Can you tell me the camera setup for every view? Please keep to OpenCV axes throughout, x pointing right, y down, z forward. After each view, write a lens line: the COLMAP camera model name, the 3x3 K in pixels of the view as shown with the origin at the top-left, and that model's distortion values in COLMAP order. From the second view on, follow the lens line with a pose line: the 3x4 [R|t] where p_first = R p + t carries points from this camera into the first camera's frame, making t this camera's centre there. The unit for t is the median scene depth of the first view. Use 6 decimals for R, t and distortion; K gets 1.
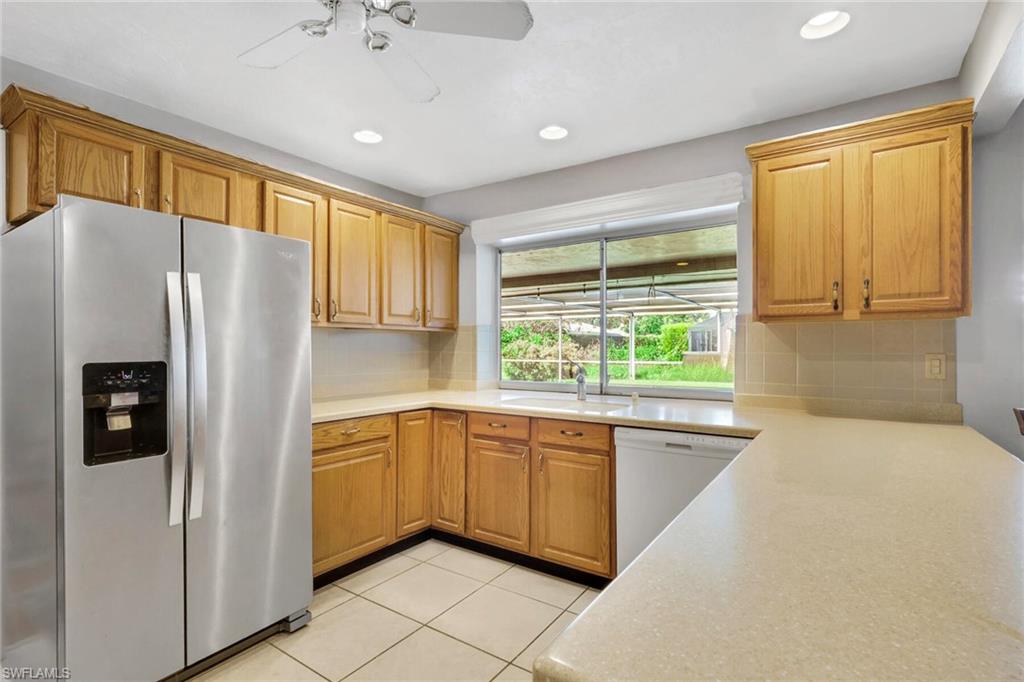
lens RADIAL K [[495.4, 0, 510.6], [0, 495.4, 347.7], [0, 0, 1]] dist [-0.000330, -0.000073]
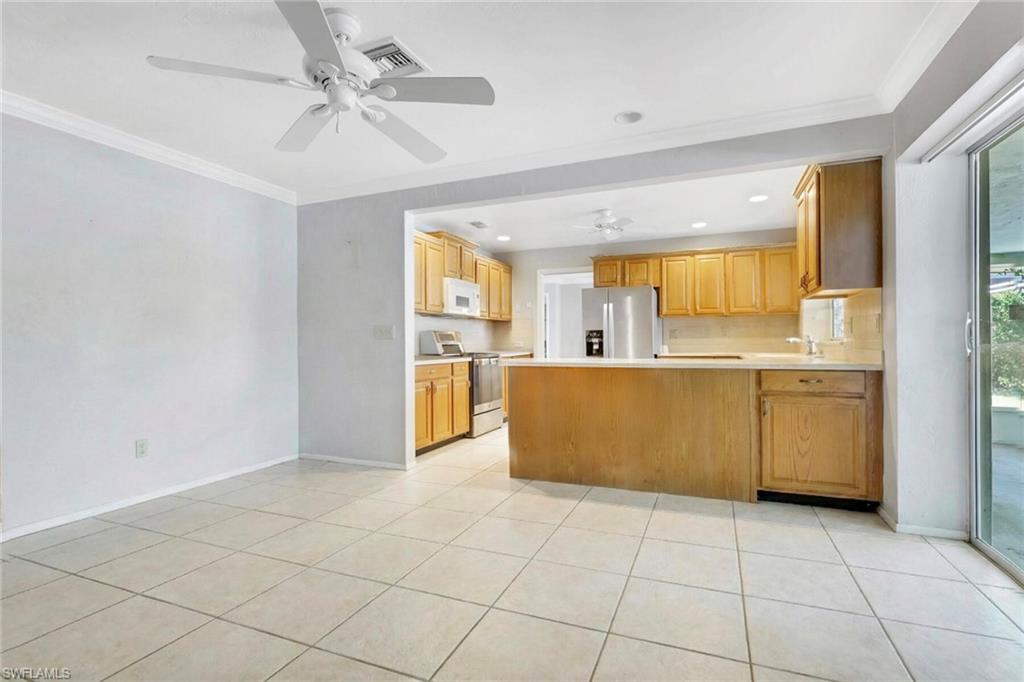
lens RADIAL K [[495.4, 0, 511.2], [0, 495.4, 342.2], [0, 0, 1]] dist [-0.000330, -0.000073]
pose [[0.204438, -0.007070, -0.978854, 2.511113], [0.003810, 0.999972, -0.006427, 0.130462], [0.978872, -0.002416, 0.204459, -0.338443]]
